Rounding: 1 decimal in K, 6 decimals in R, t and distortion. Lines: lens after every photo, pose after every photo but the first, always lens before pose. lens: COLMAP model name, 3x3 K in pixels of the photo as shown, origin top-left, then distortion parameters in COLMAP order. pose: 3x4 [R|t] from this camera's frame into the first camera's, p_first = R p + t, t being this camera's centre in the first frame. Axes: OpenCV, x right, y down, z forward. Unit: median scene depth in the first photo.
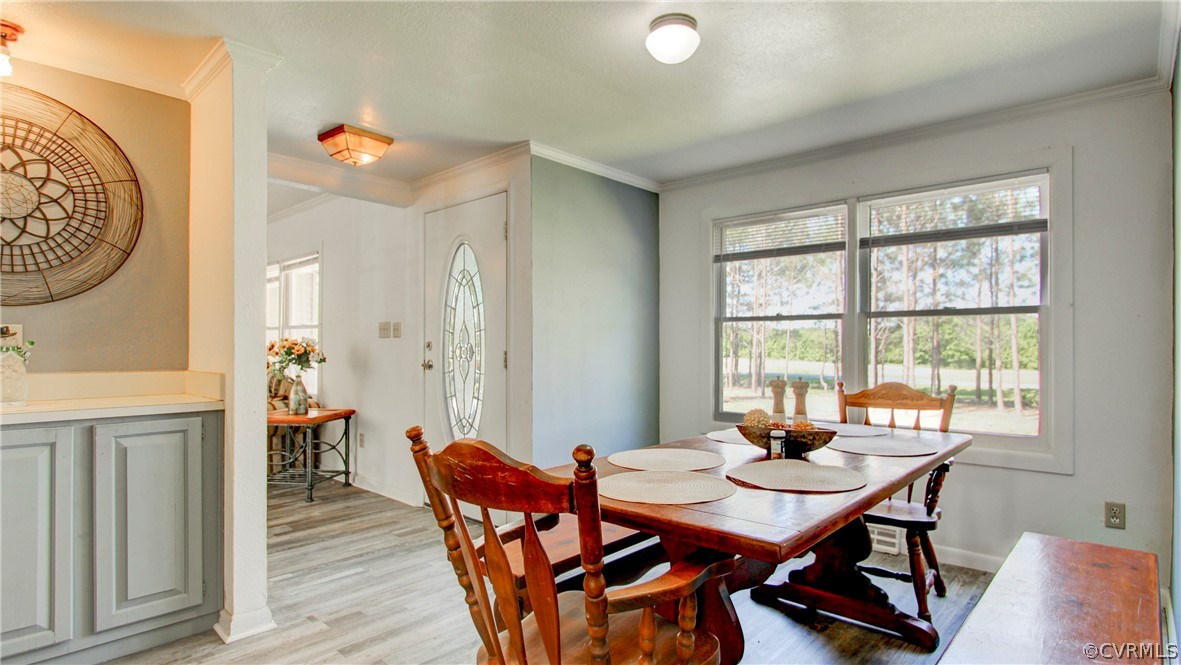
lens RADIAL K [[602.9, 0, 604.5], [0, 602.9, 344.2], [0, 0, 1]] dist [-0.013122, -0.000541]
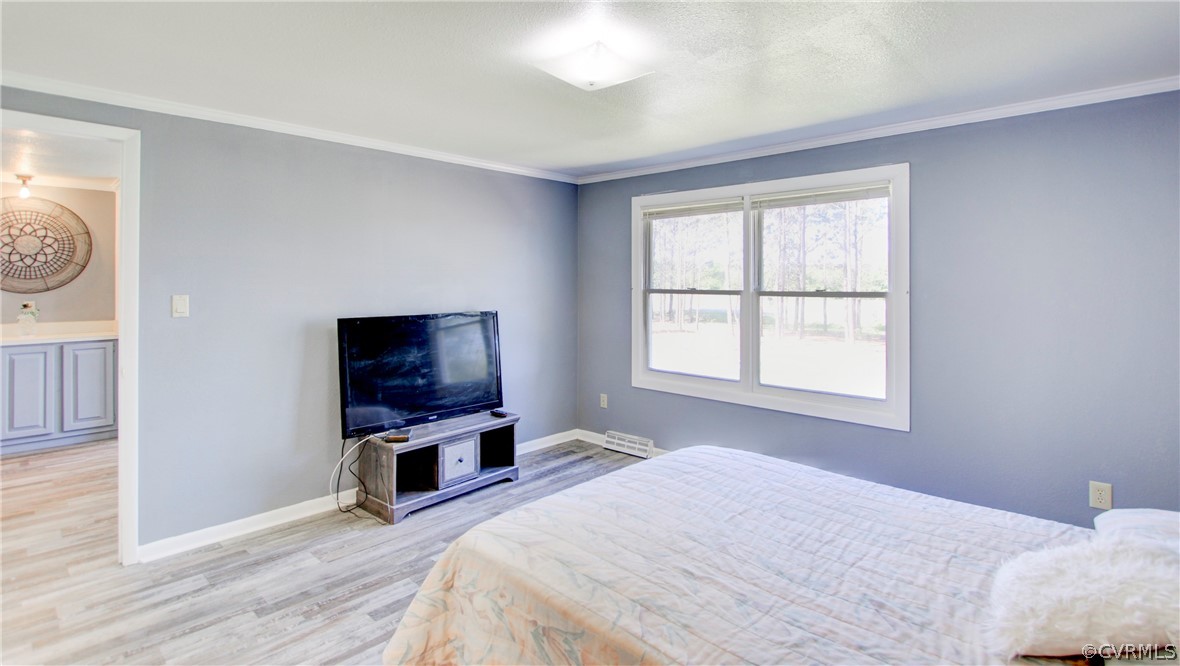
lens RADIAL K [[574.0, 0, 588.5], [0, 574.0, 280.5], [0, 0, 1]] dist [-0.002673, -0.000266]
pose [[0.999398, 0.000517, -0.034683, 0.941420], [-0.000348, 0.999988, 0.004856, -0.095567], [0.034686, -0.004841, 0.999387, -0.865234]]
